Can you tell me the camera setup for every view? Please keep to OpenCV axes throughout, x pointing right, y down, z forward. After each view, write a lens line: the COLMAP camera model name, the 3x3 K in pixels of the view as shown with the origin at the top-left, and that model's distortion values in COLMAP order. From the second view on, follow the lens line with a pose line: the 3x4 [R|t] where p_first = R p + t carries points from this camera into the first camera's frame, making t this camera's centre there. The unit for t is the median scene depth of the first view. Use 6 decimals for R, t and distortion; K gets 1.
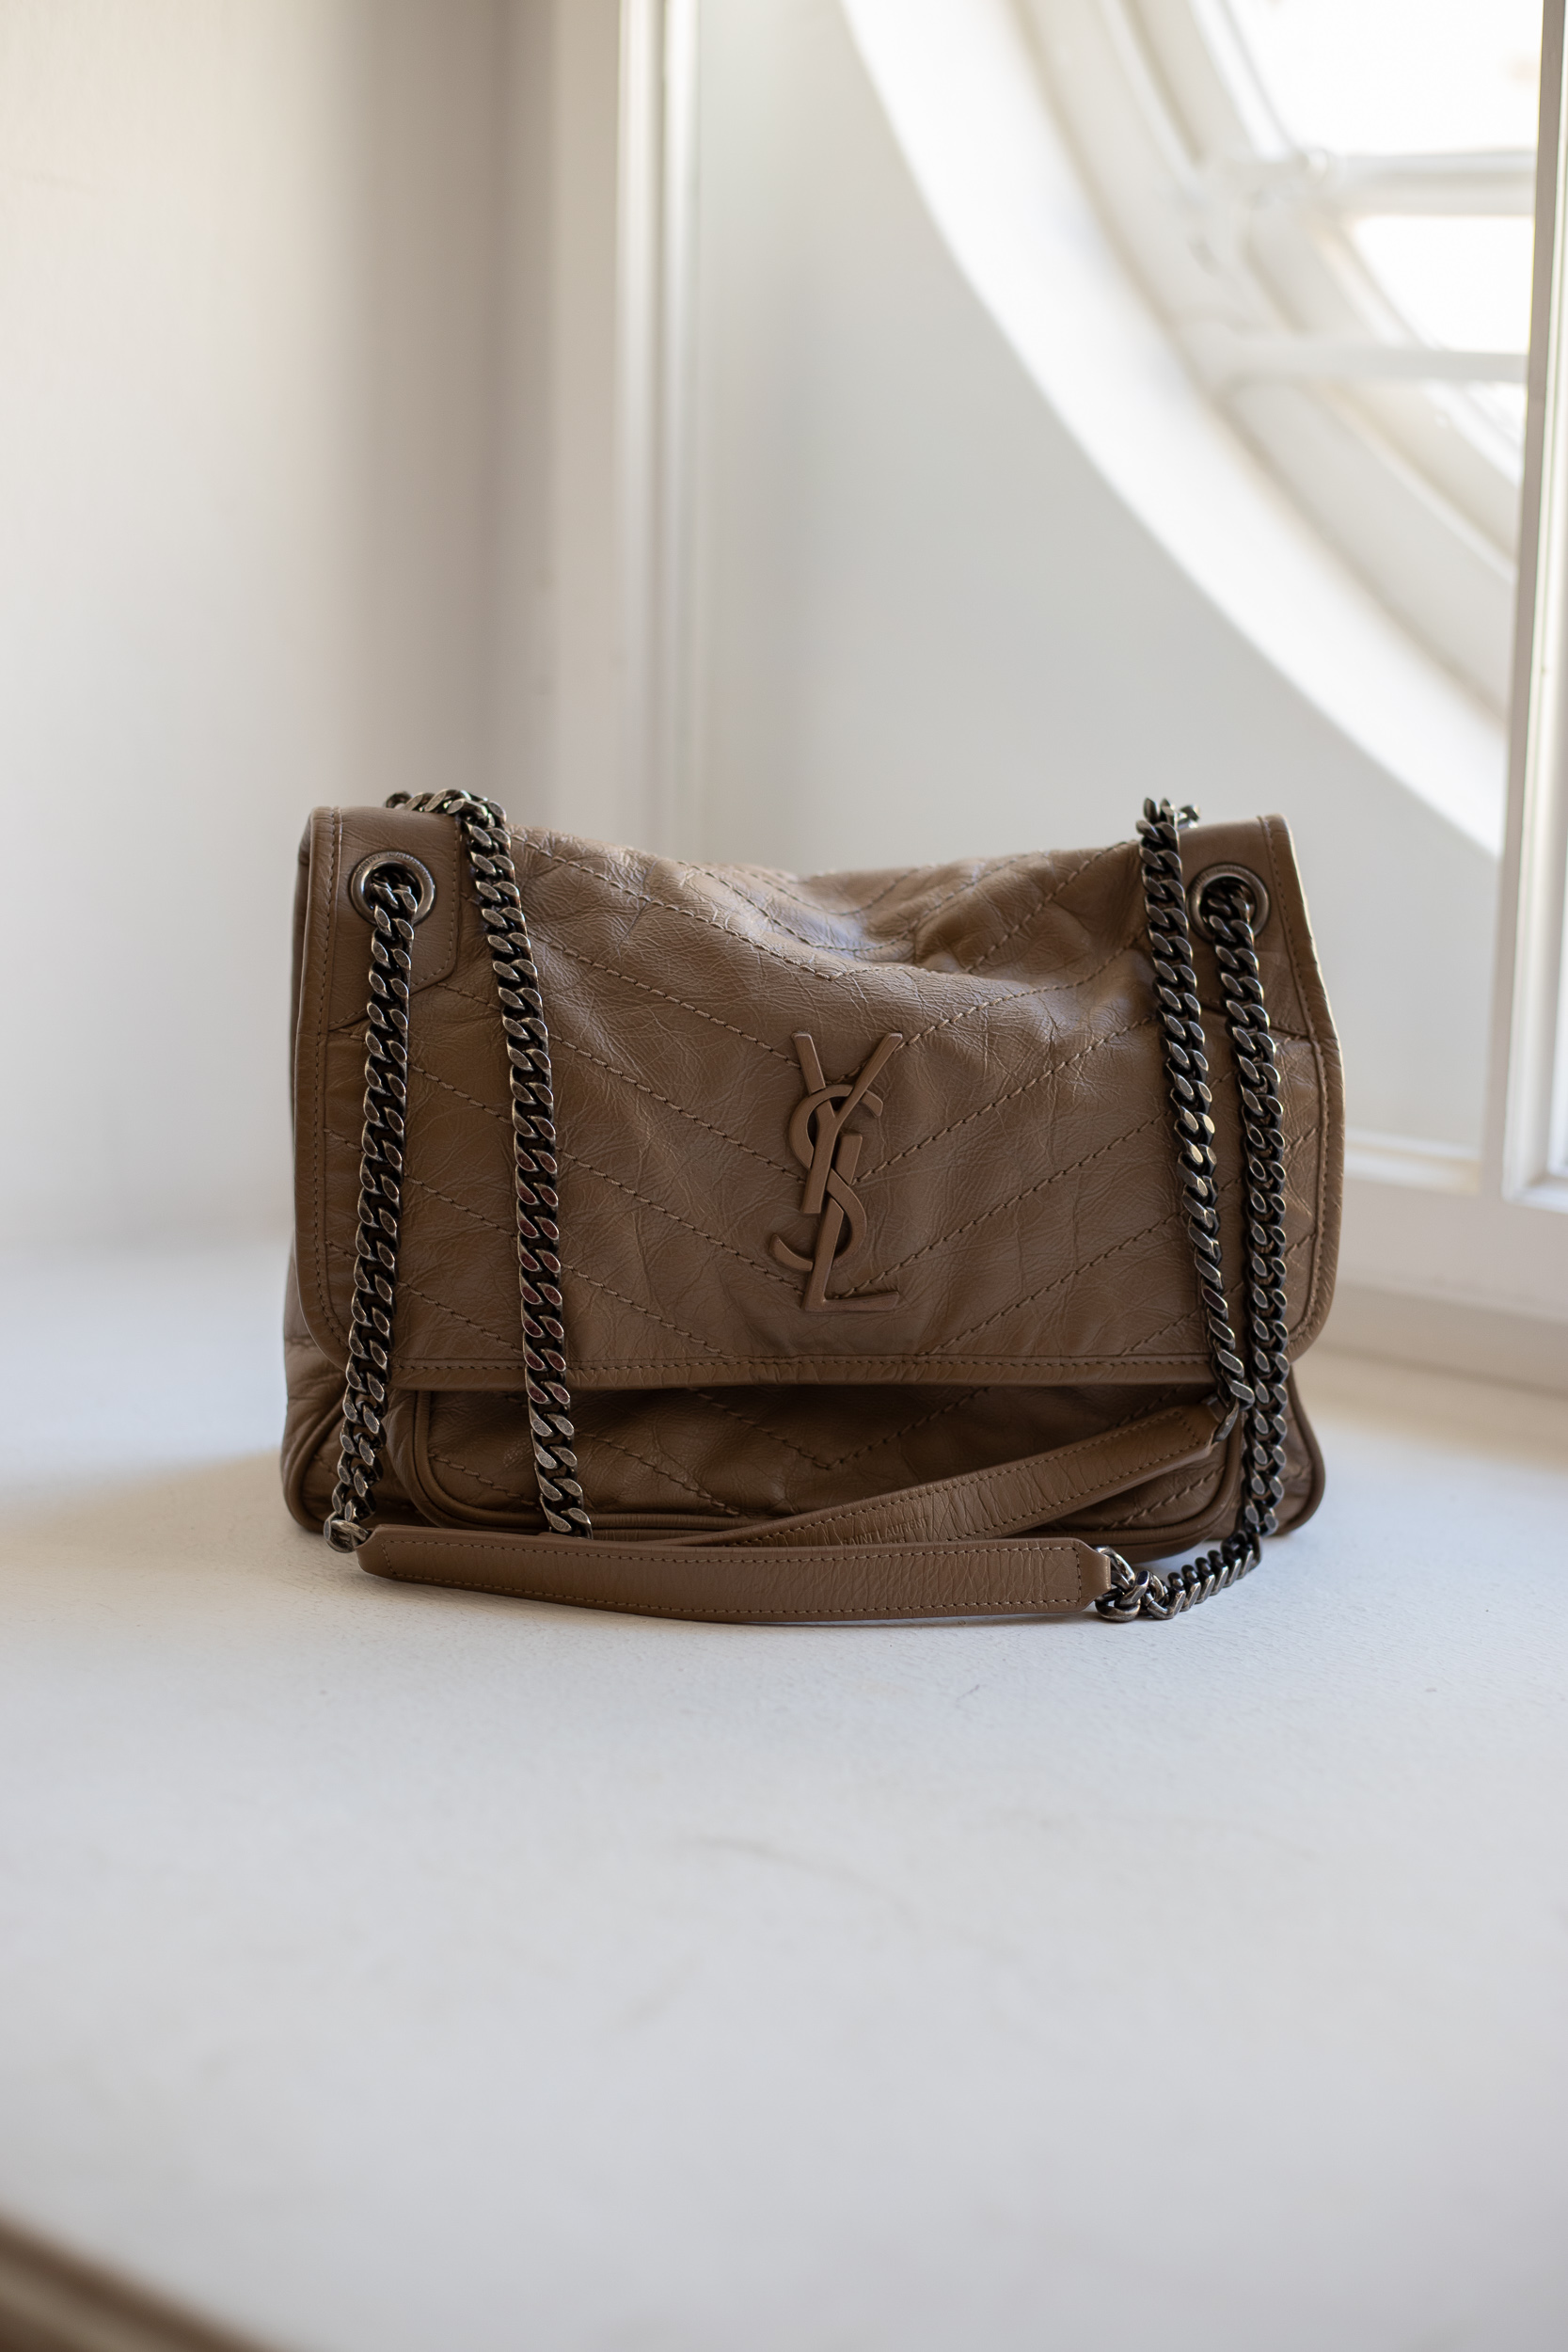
lens RADIAL K [[3562.7, 0, 784.0], [0, 3562.7, 1176.0], [0, 0, 1]] dist [-0.093005, 0.003238]
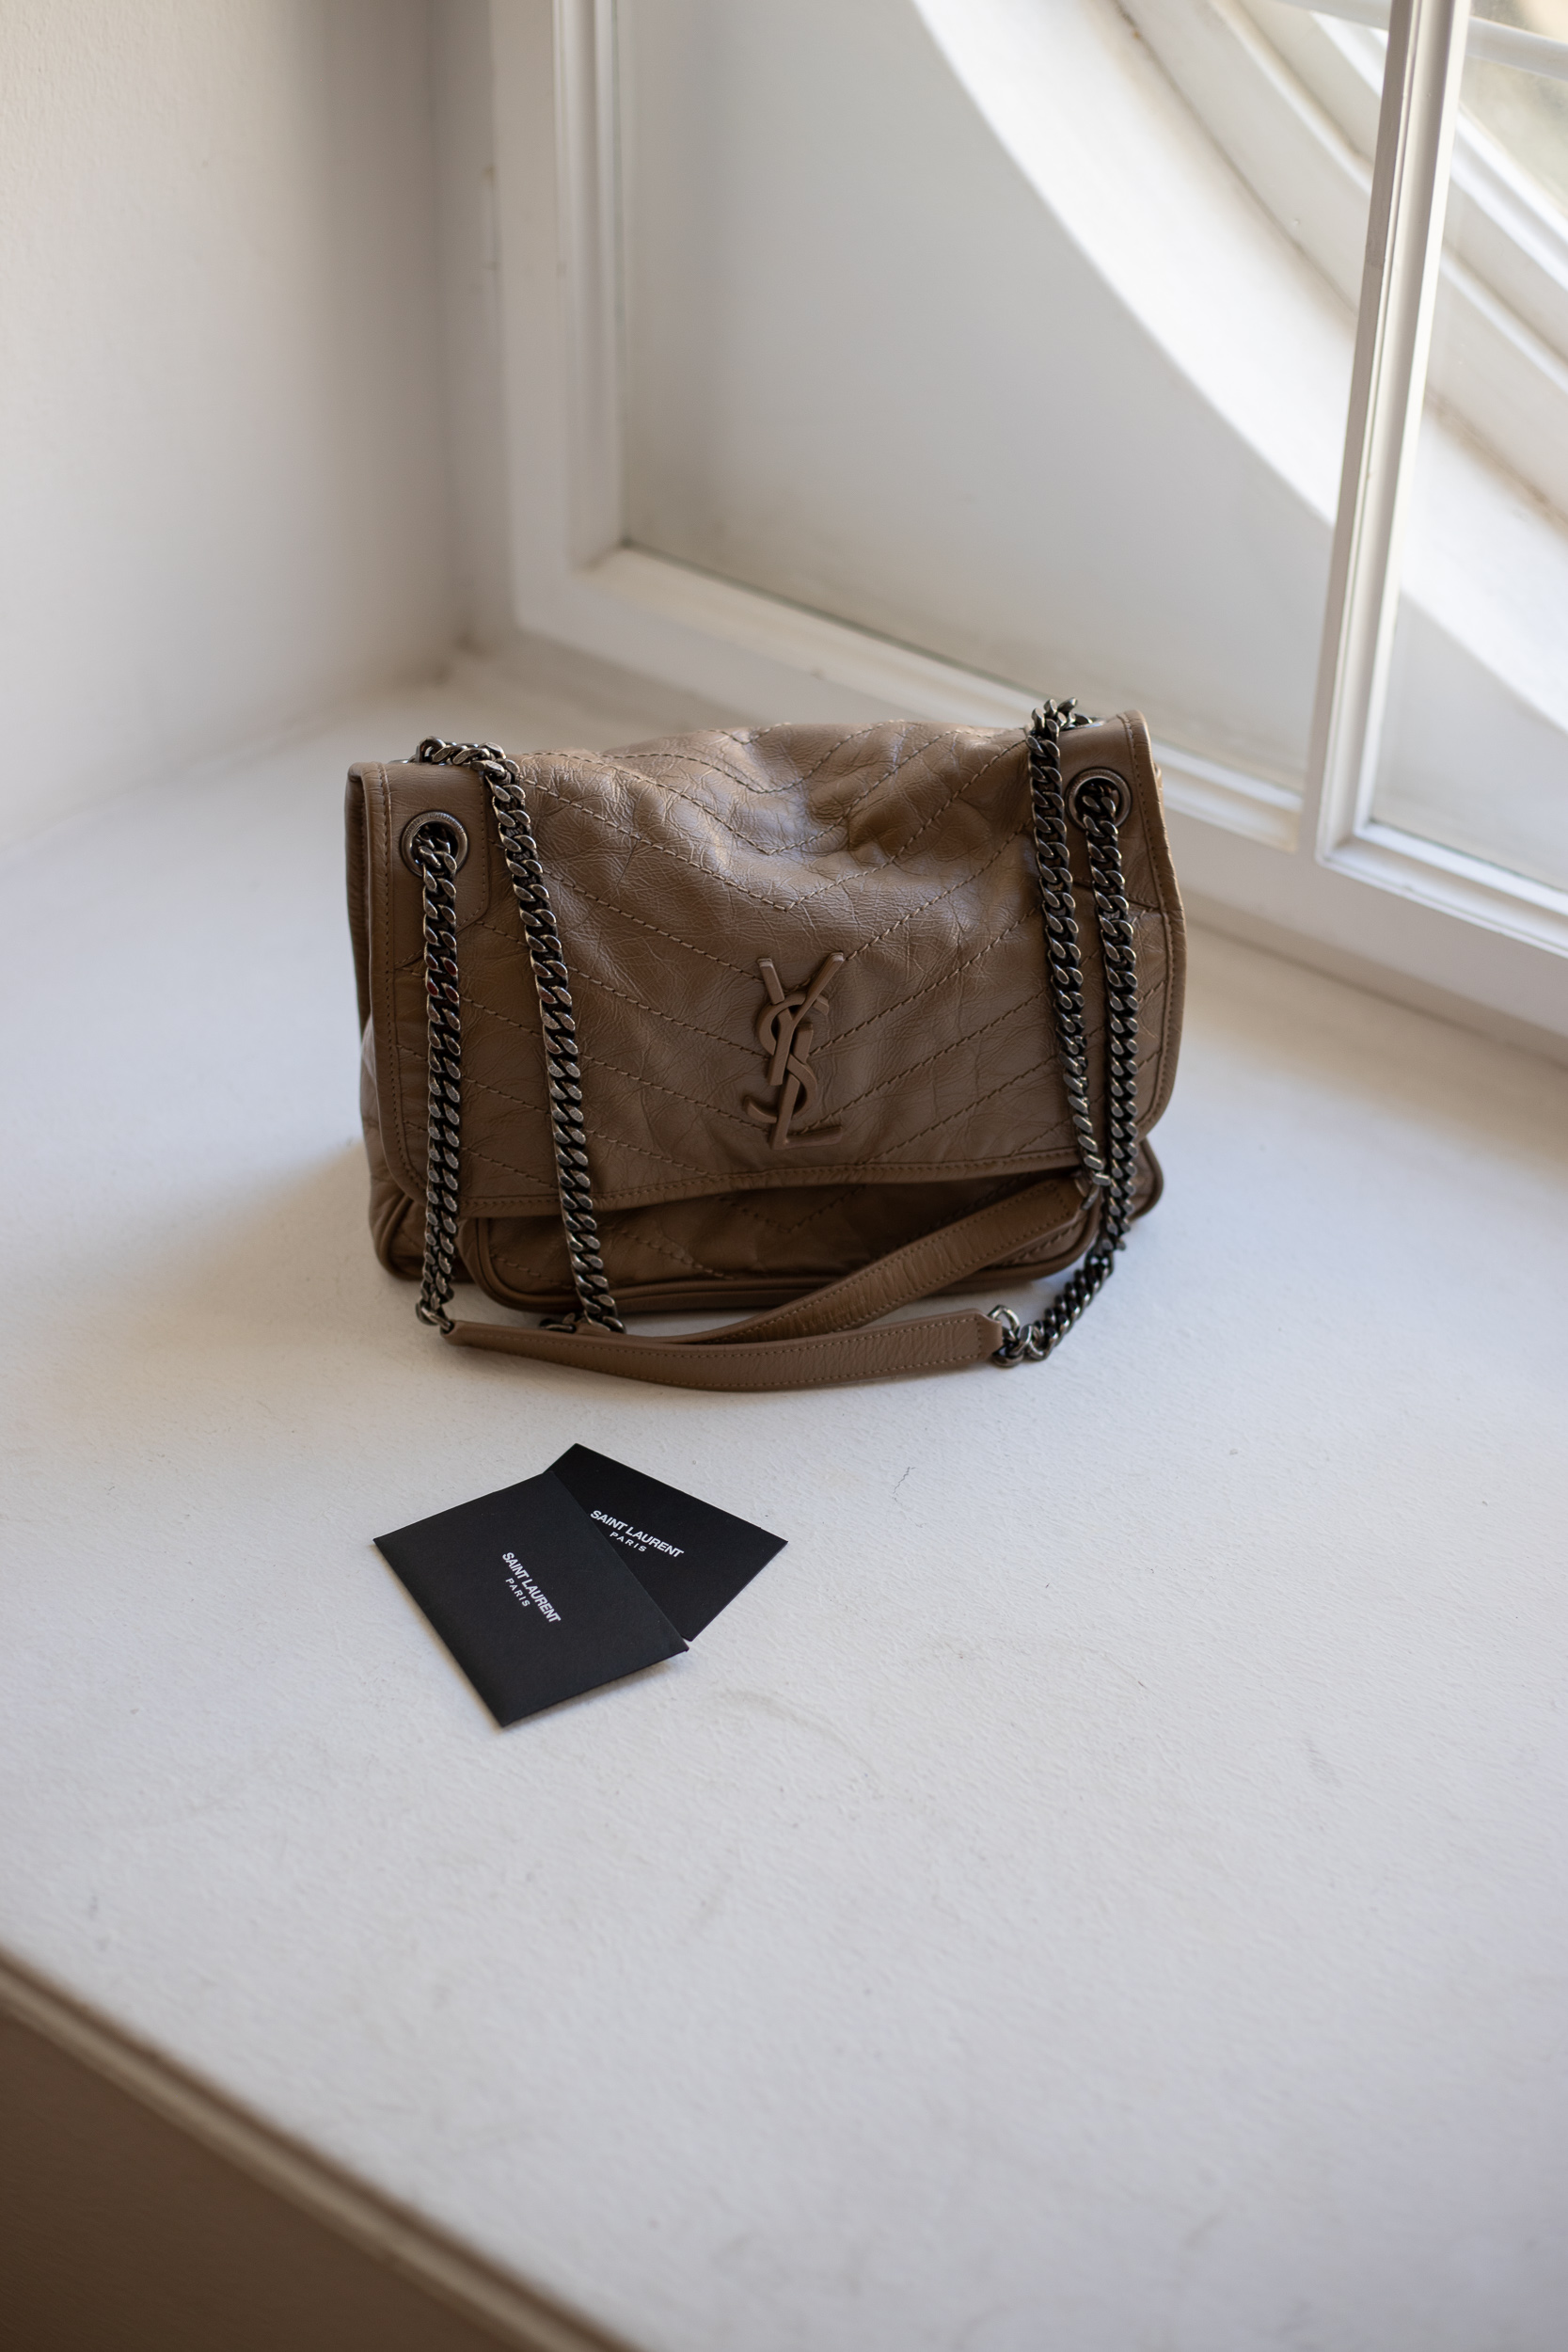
lens RADIAL K [[3562.7, 0, 784.0], [0, 3562.7, 1176.0], [0, 0, 1]] dist [-0.093005, 0.003238]
pose [[0.998772, -0.036851, 0.033121, -0.032941], [0.018669, 0.899087, 0.437371, -0.522537], [-0.045896, -0.436215, 0.898671, -0.182916]]
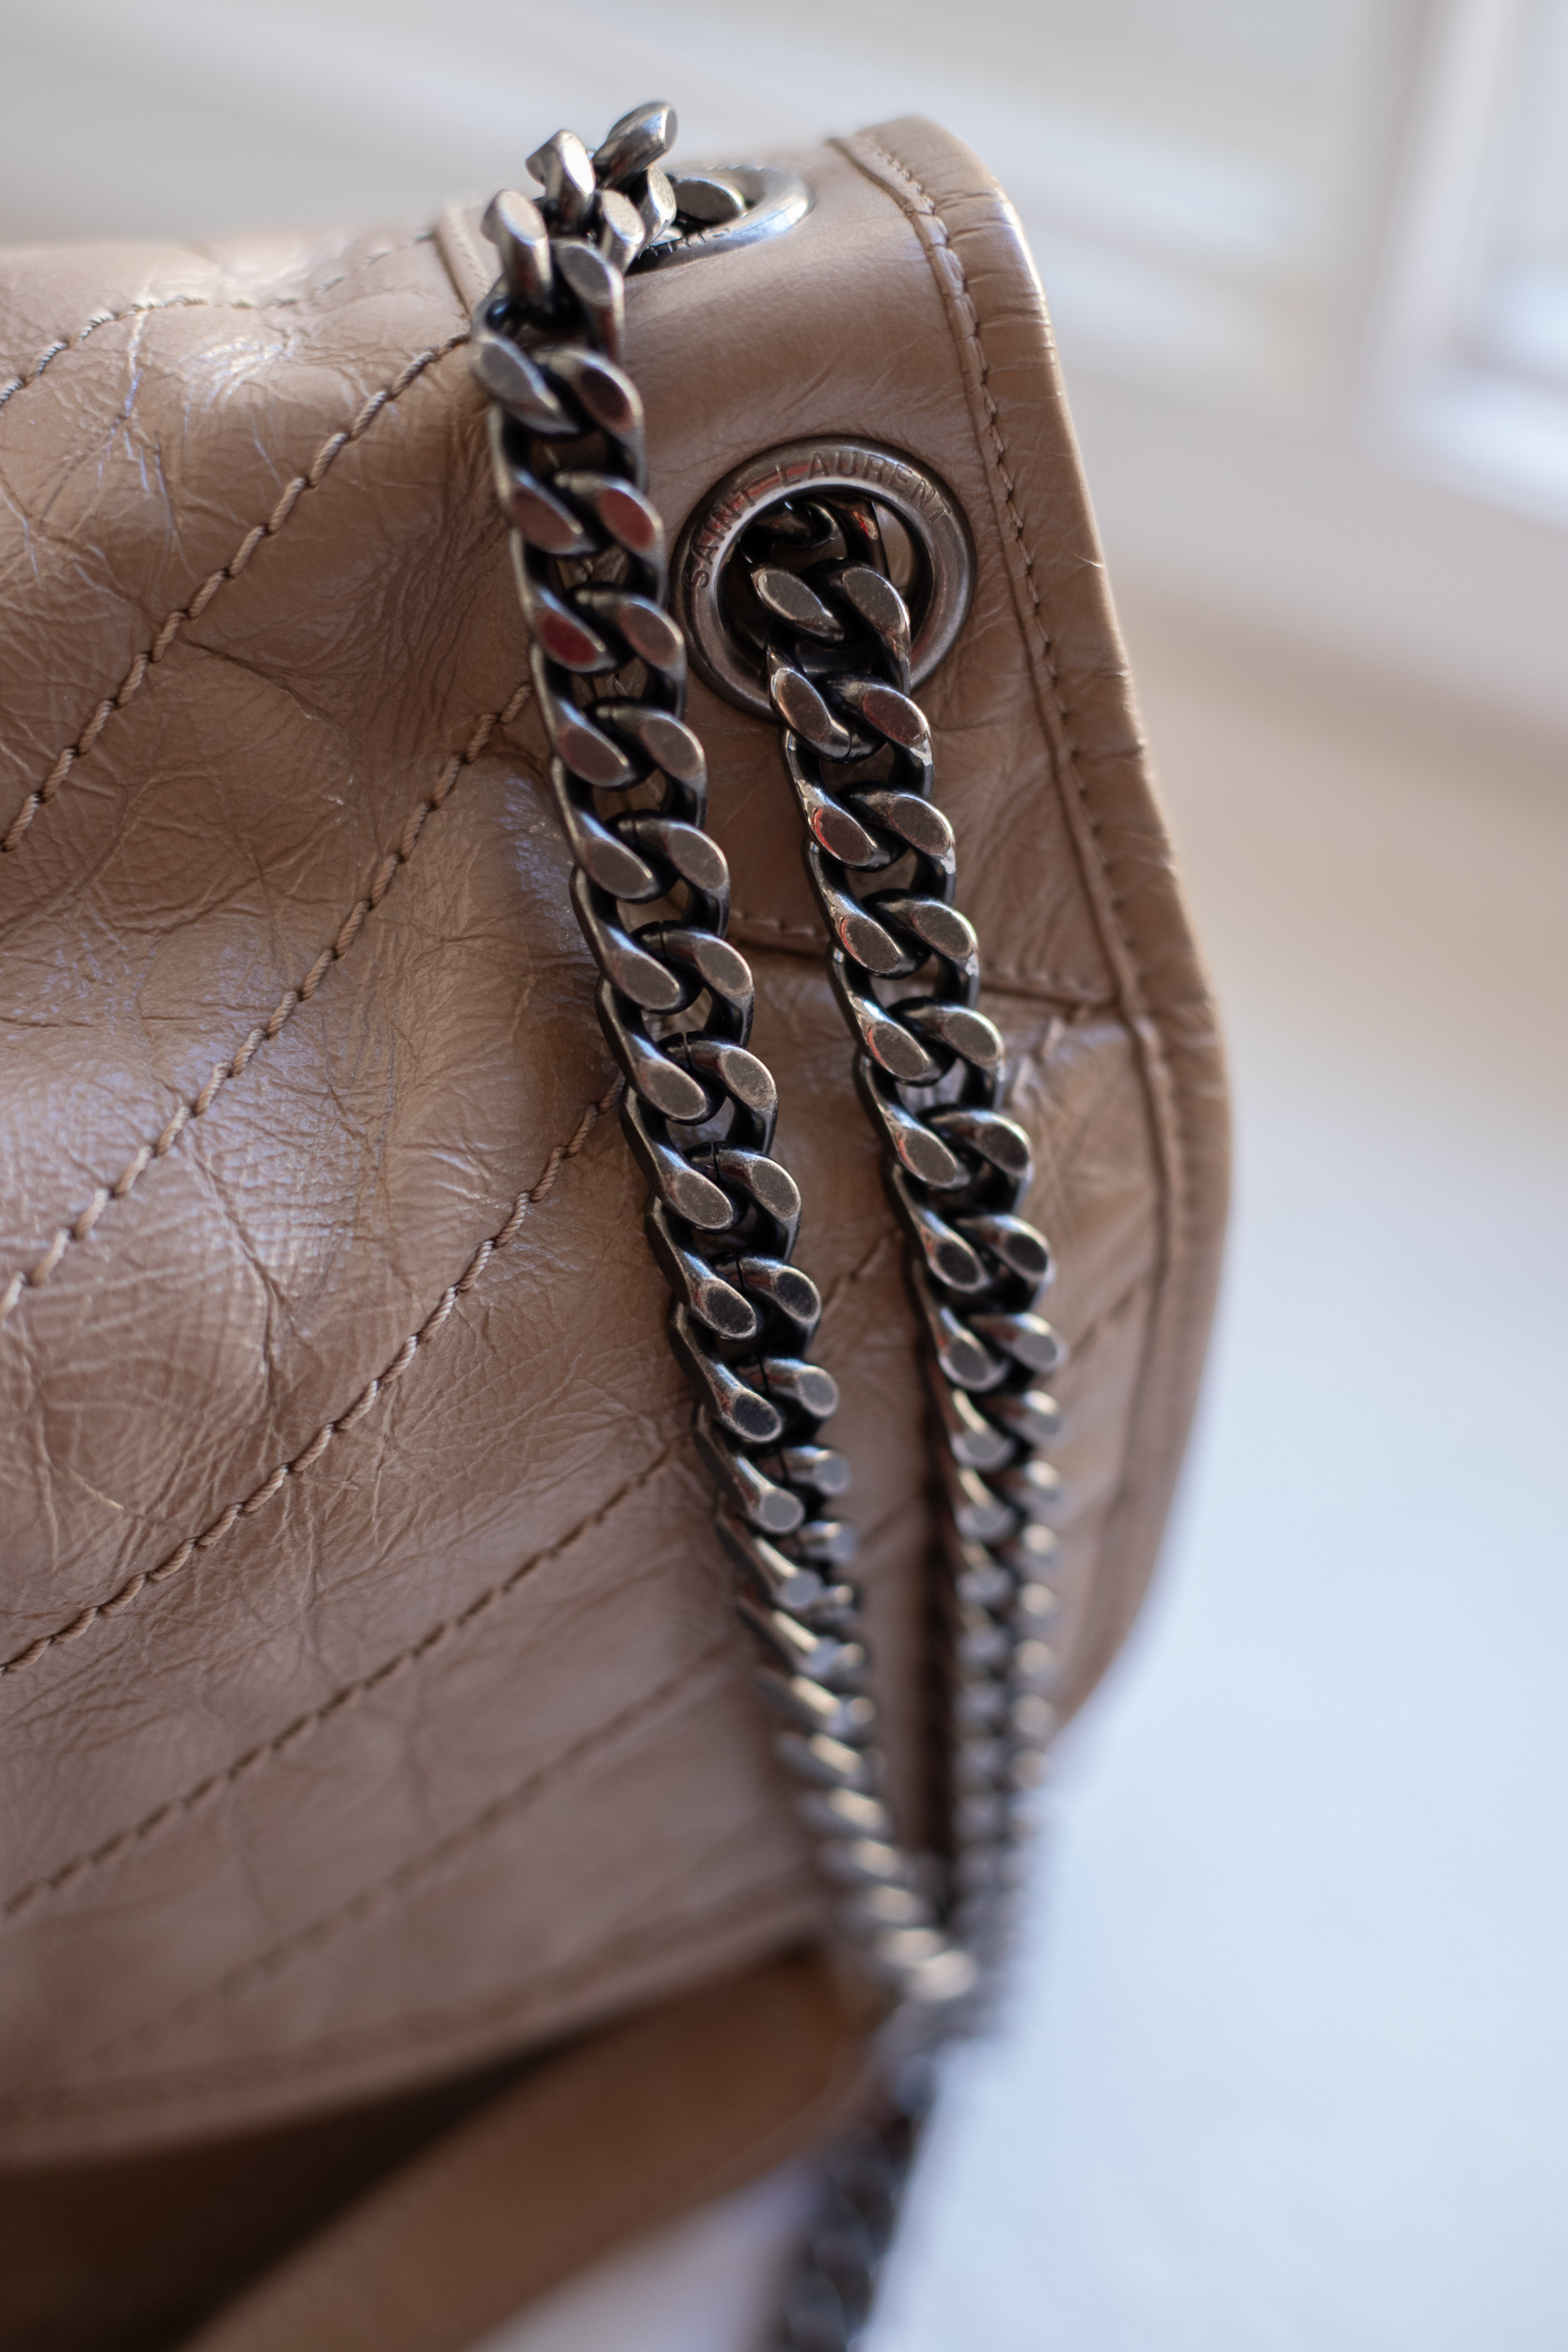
lens RADIAL K [[4068.3, 0, 784.0], [0, 4068.3, 1176.0], [0, 0, 1]] dist [-0.198644, -0.043003]
pose [[0.968069, -0.179900, 0.174579, 0.061274], [0.027222, 0.767736, 0.640188, -0.247599], [-0.249200, -0.614994, 0.748119, 0.763120]]
